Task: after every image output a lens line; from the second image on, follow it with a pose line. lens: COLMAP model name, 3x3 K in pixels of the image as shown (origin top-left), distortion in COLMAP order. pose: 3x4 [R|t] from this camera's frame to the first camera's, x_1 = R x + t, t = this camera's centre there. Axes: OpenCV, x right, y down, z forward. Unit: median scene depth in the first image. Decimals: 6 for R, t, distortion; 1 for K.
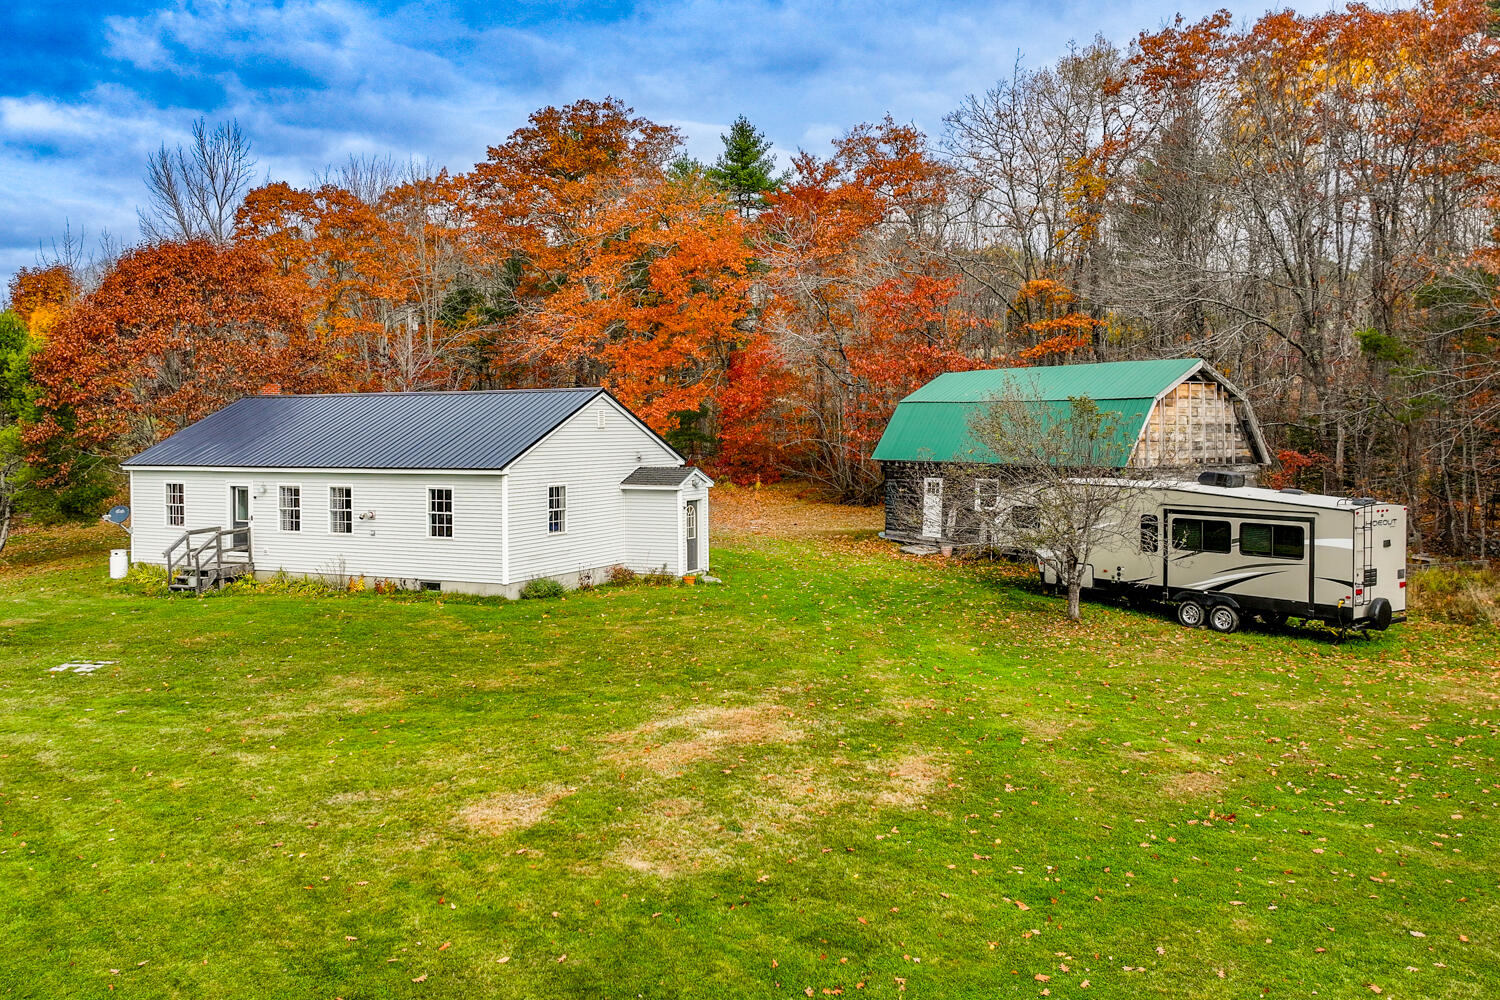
lens RADIAL K [[1283.7, 0, 772.1], [0, 1283.7, 462.2], [0, 0, 1]] dist [0.005339, 0.002037]
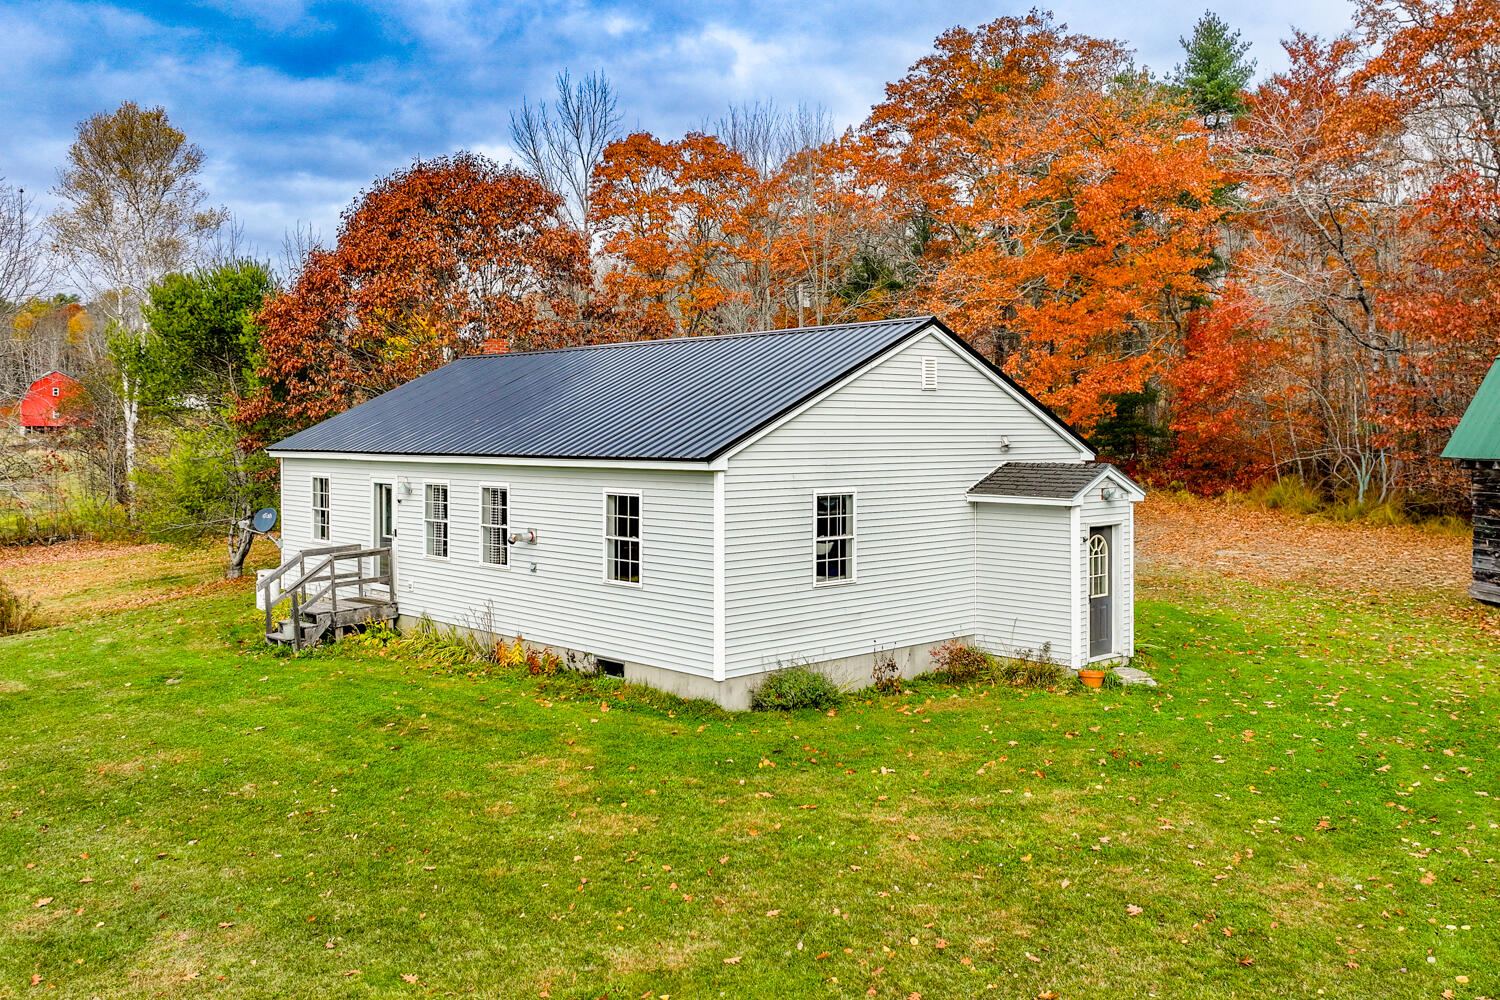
lens RADIAL K [[1289.9, 0, 749.0], [0, 1289.9, 445.8], [0, 0, 1]] dist [0.003866, -0.000537]
pose [[0.934350, 0.009037, -0.356242, -0.008021], [-0.014303, 0.999824, -0.012151, 0.004906], [0.356069, 0.016448, 0.934315, 0.441516]]
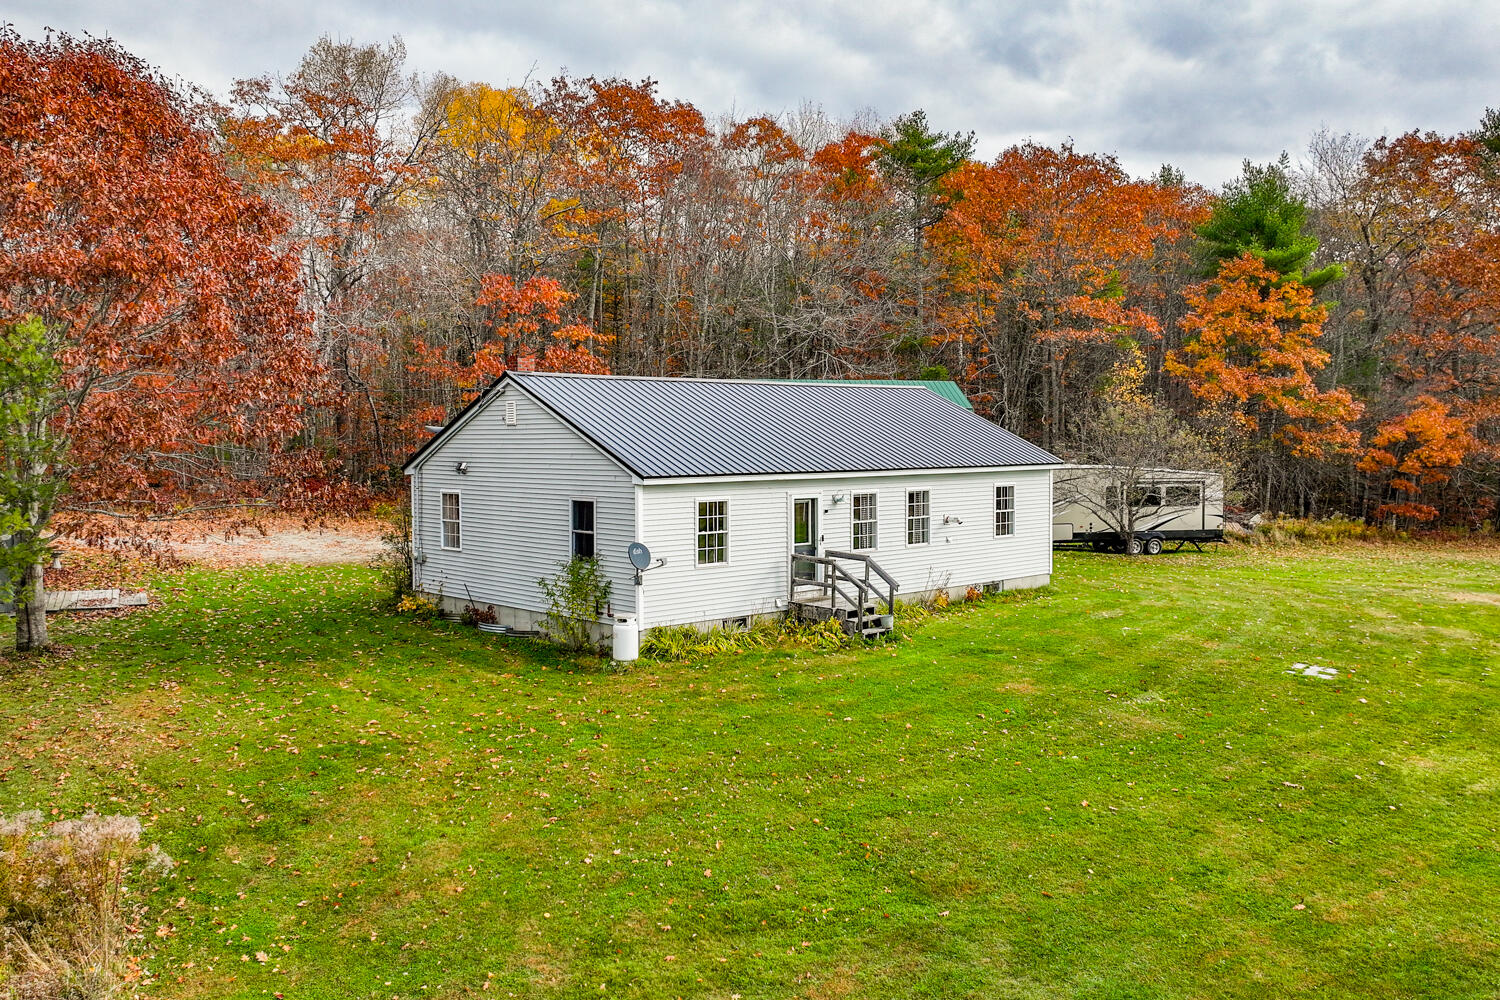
lens RADIAL K [[1237.4, 0, 750.0], [0, 1237.4, 500.0], [0, 0, 1]] dist [0.002115, -0.000281]
pose [[0.357453, -0.052655, 0.932446, -1.077786], [0.015753, 0.998607, 0.050353, -0.017227], [-0.933798, -0.003309, 0.357784, 0.747699]]
